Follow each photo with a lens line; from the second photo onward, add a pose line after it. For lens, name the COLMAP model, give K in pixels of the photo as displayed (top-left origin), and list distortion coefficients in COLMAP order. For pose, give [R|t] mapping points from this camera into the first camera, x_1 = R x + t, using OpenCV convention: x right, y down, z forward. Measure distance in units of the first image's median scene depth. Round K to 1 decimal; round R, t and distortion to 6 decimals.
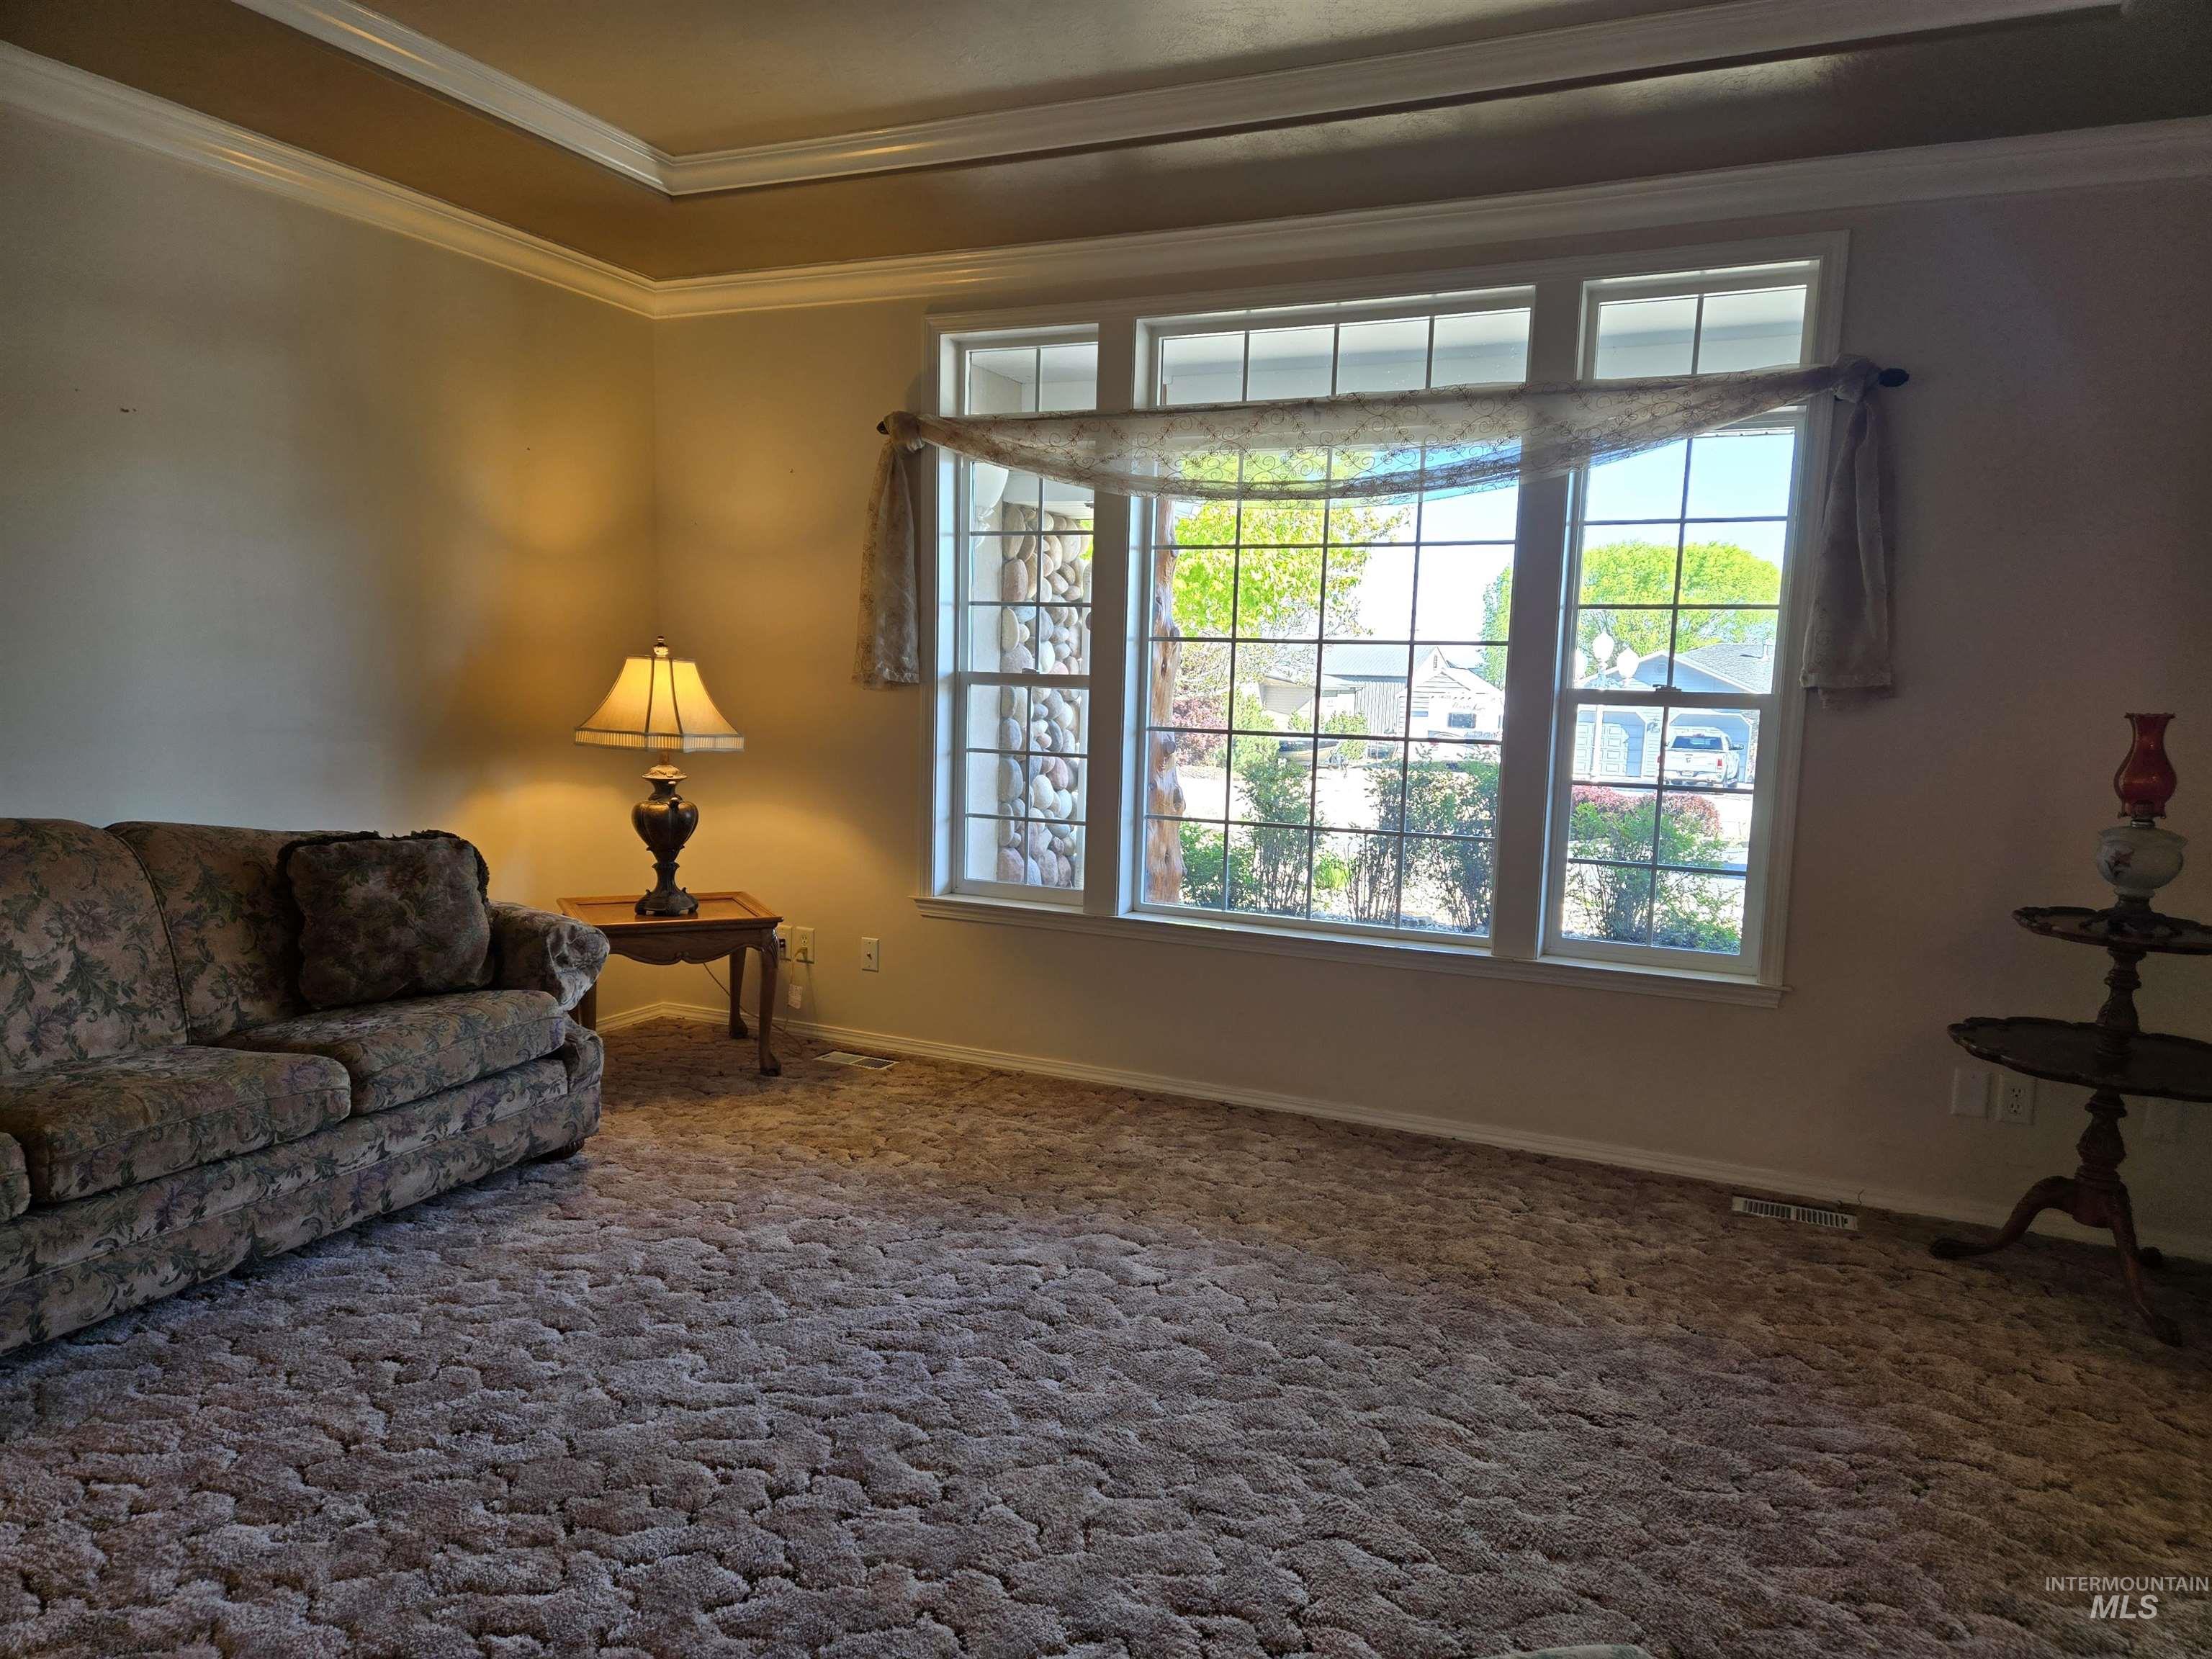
lens RADIAL K [[1473.5, 0, 1118.9], [0, 1473.5, 867.0], [0, 0, 1]] dist [0.079745, -0.071783]
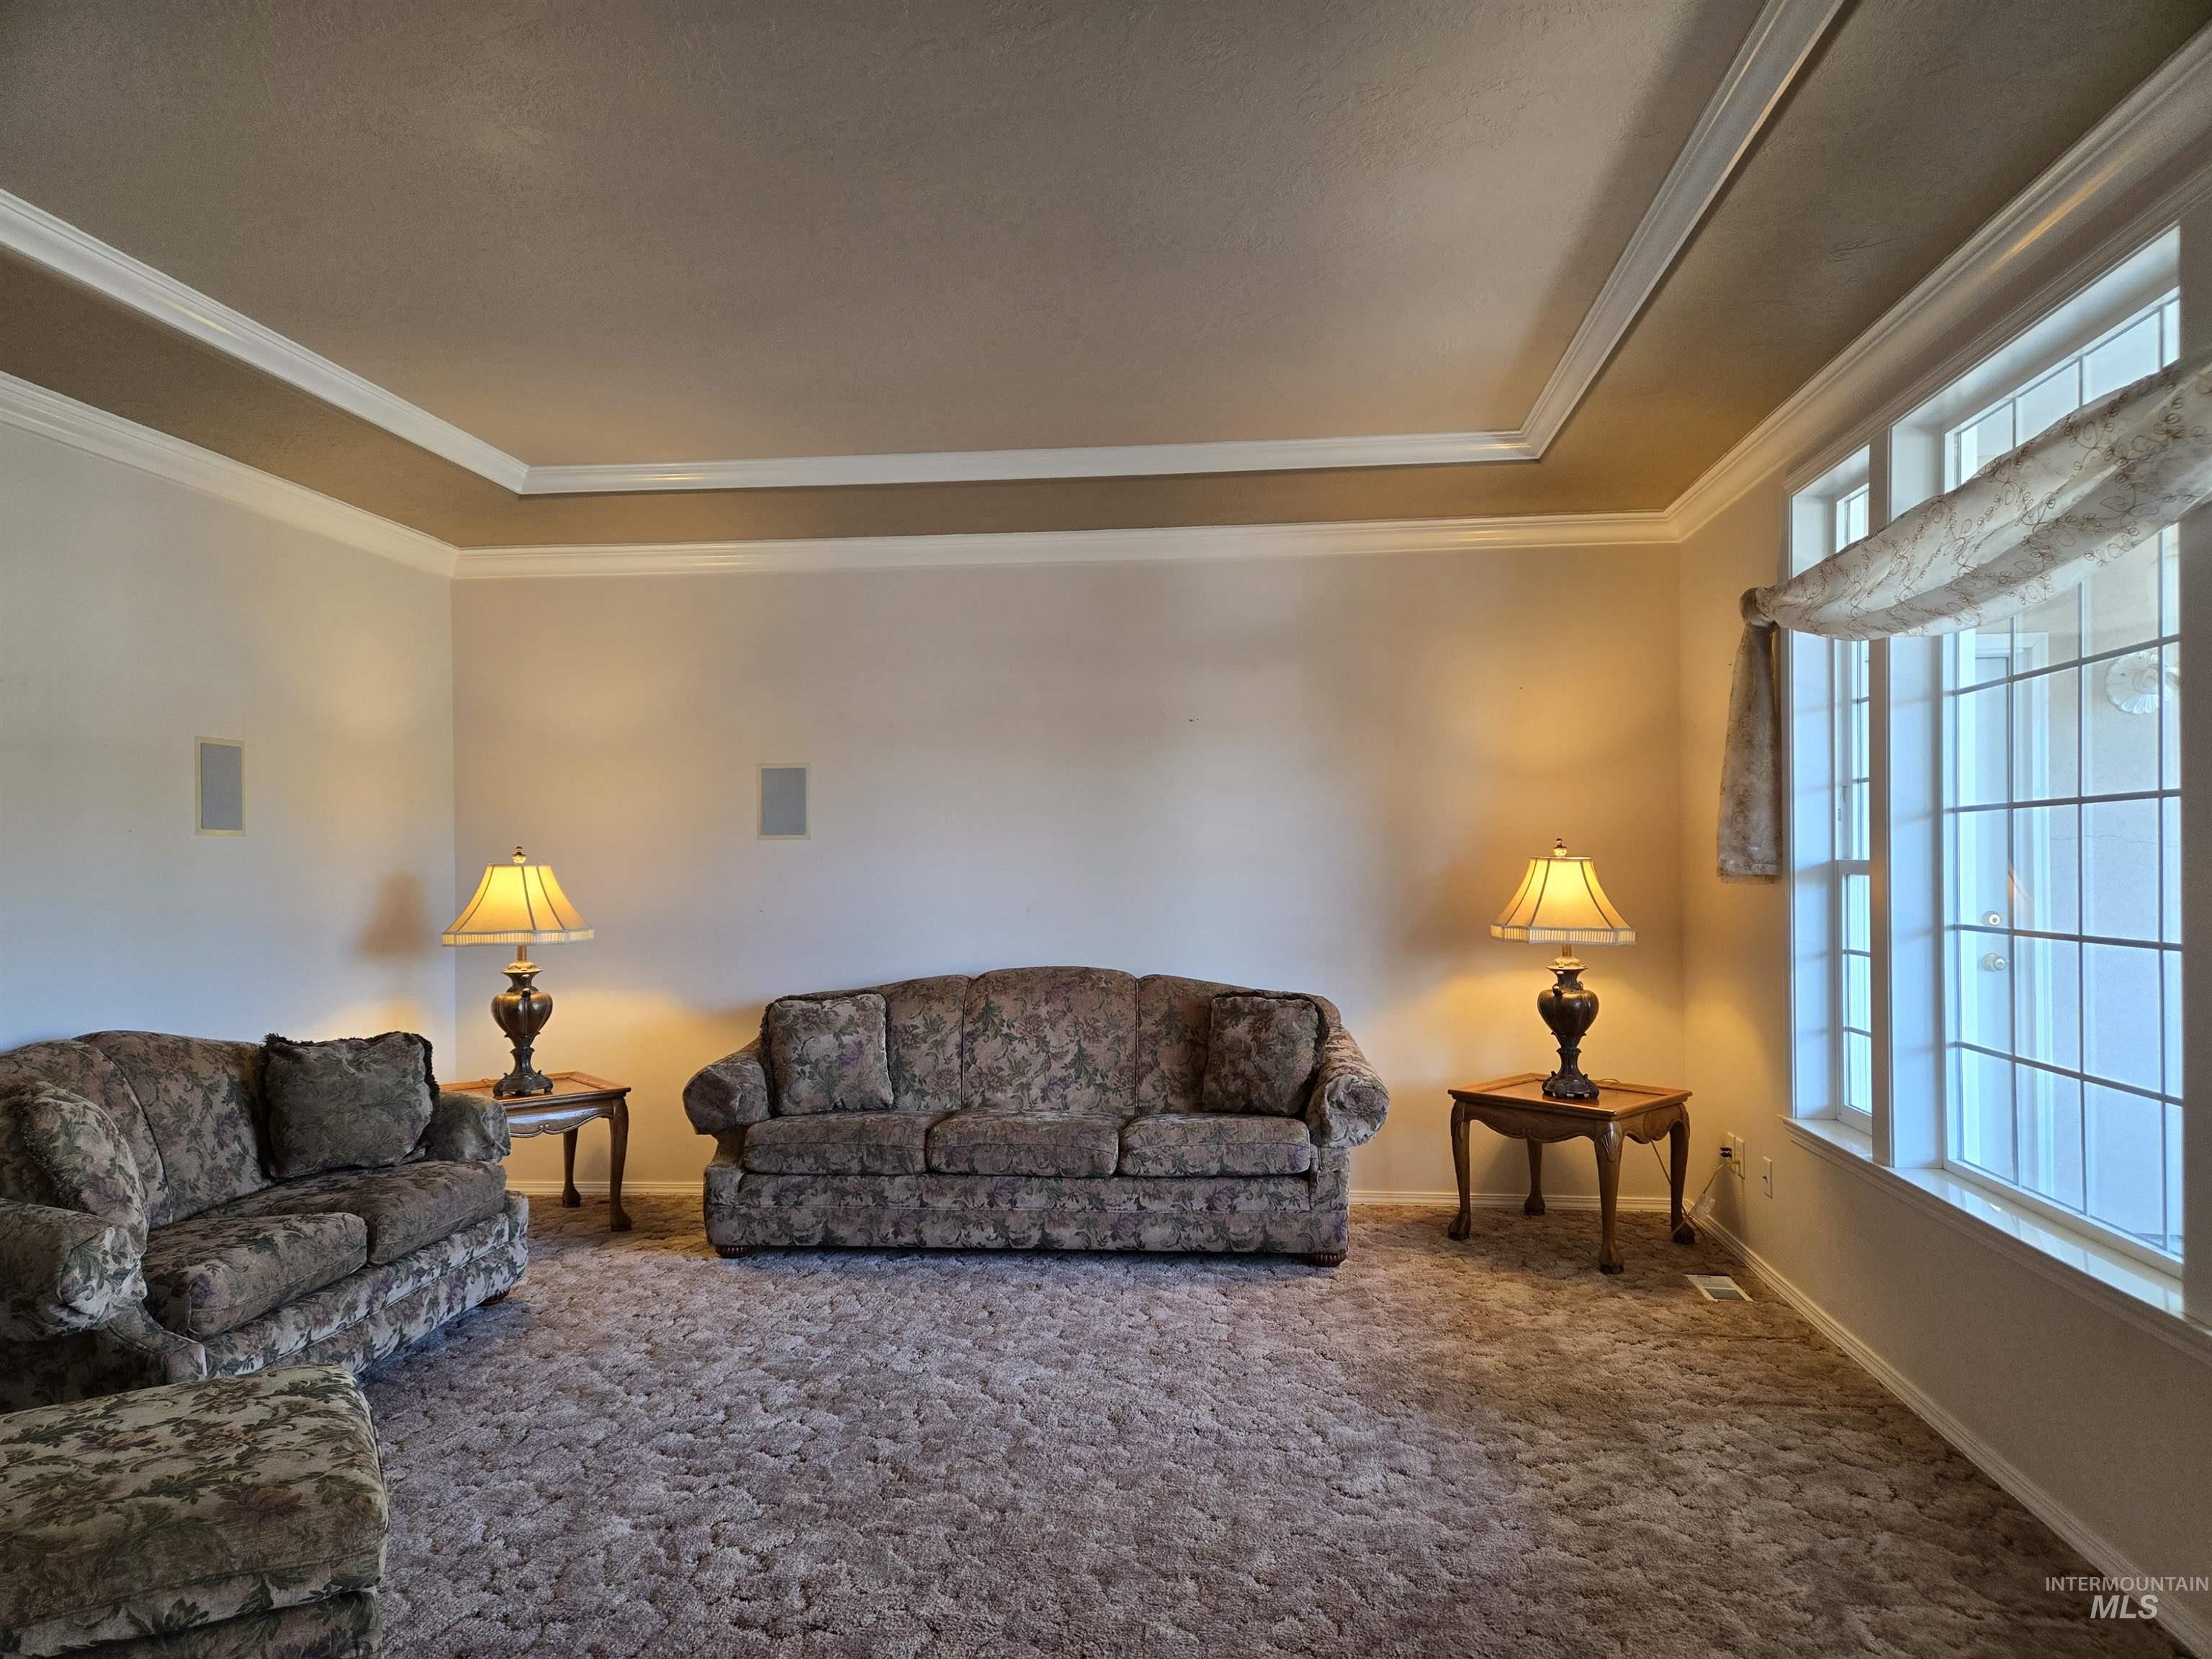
lens RADIAL K [[1473.5, 0, 1118.9], [0, 1473.5, 867.0], [0, 0, 1]] dist [0.079745, -0.071783]
pose [[0.315495, -0.028276, -0.948506, 0.840369], [-0.107966, 0.991995, -0.065484, -0.037473], [0.942765, 0.123067, 0.309916, 0.478828]]
